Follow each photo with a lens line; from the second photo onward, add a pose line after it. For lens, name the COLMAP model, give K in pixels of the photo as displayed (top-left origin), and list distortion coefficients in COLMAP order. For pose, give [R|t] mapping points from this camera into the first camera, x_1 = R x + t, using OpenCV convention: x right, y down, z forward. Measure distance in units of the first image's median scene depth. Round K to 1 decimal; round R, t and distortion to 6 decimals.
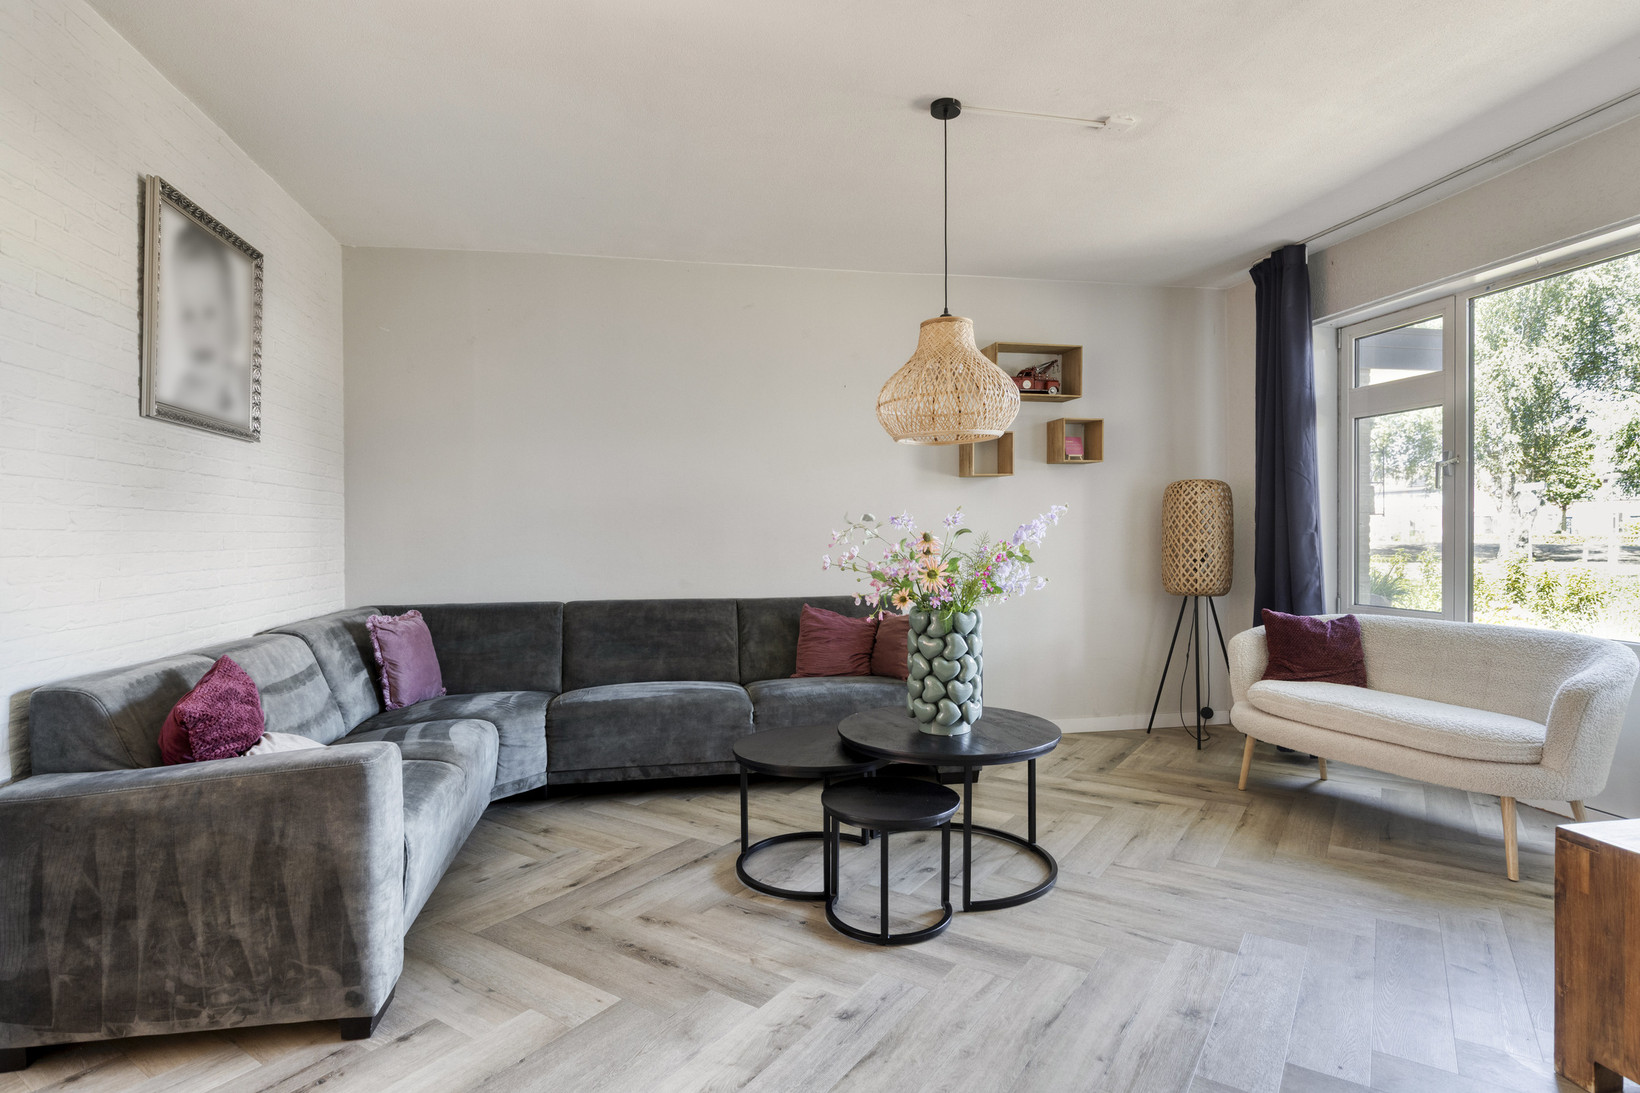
lens RADIAL K [[845.4, 0, 811.0], [0, 845.4, 537.7], [0, 0, 1]] dist [0.001996, 0.000309]
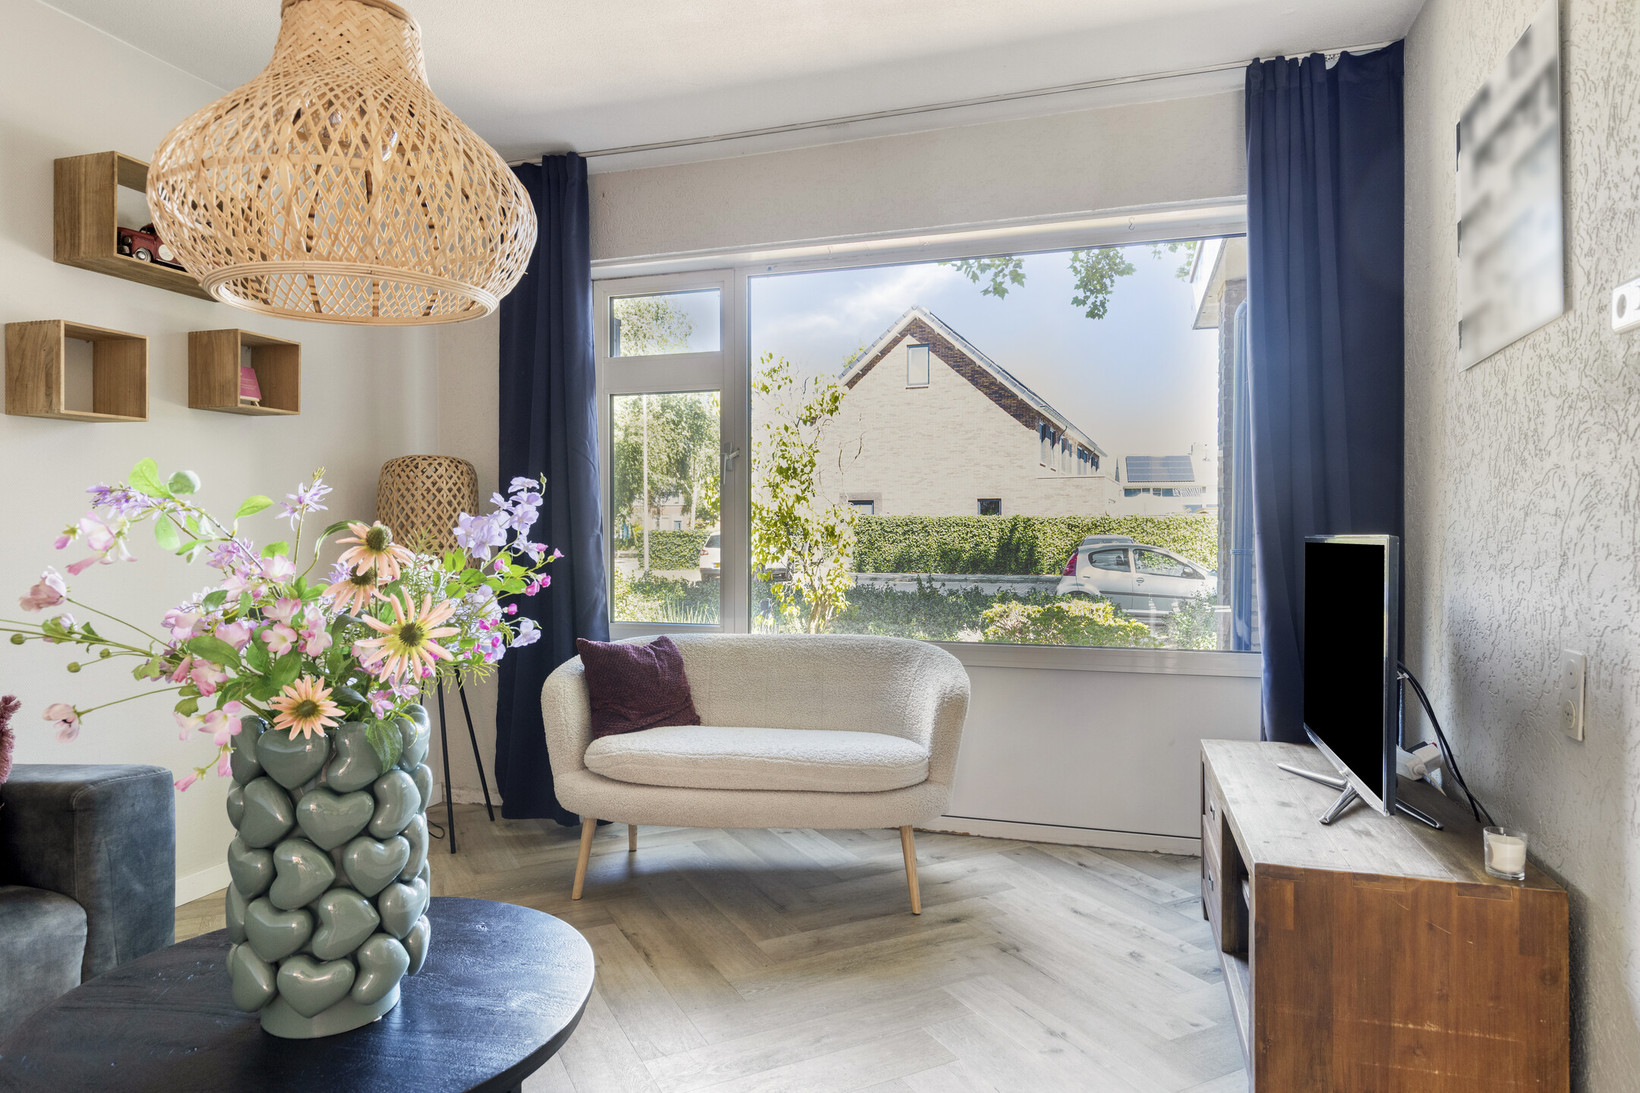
lens RADIAL K [[987.5, 0, 815.1], [0, 987.5, 539.6], [0, 0, 1]] dist [0.000343, 0.000886]
pose [[0.475981, -0.002095, 0.879453, -0.157599], [0.004601, 0.999989, -0.000107, 0.000086], [-0.879444, 0.004097, 0.475985, 0.579005]]
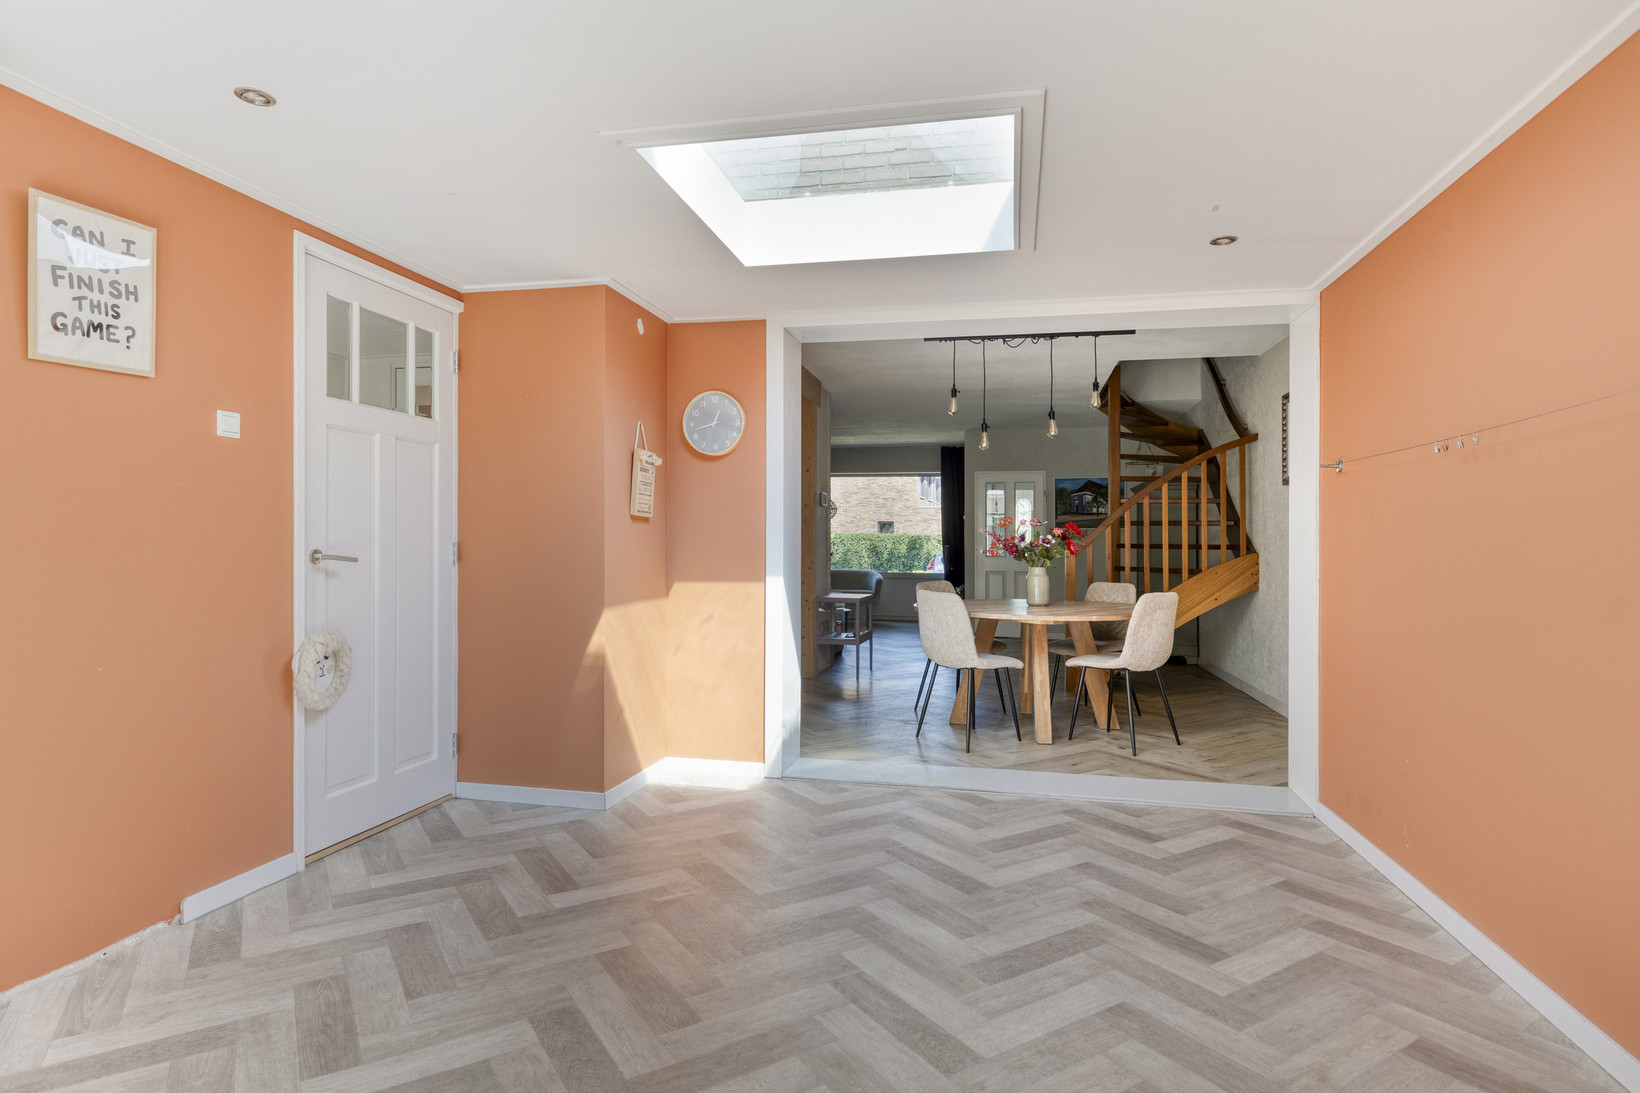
lens RADIAL K [[906.4, 0, 820.0], [0, 906.4, 546.5], [0, 0, 1]] dist [-0.000243, -0.000012]
pose [[0.382153, 0.004402, 0.924089, -3.651570], [-0.001648, 0.999990, -0.004082, 0.020899], [-0.924098, 0.000037, 0.382156, -0.565122]]
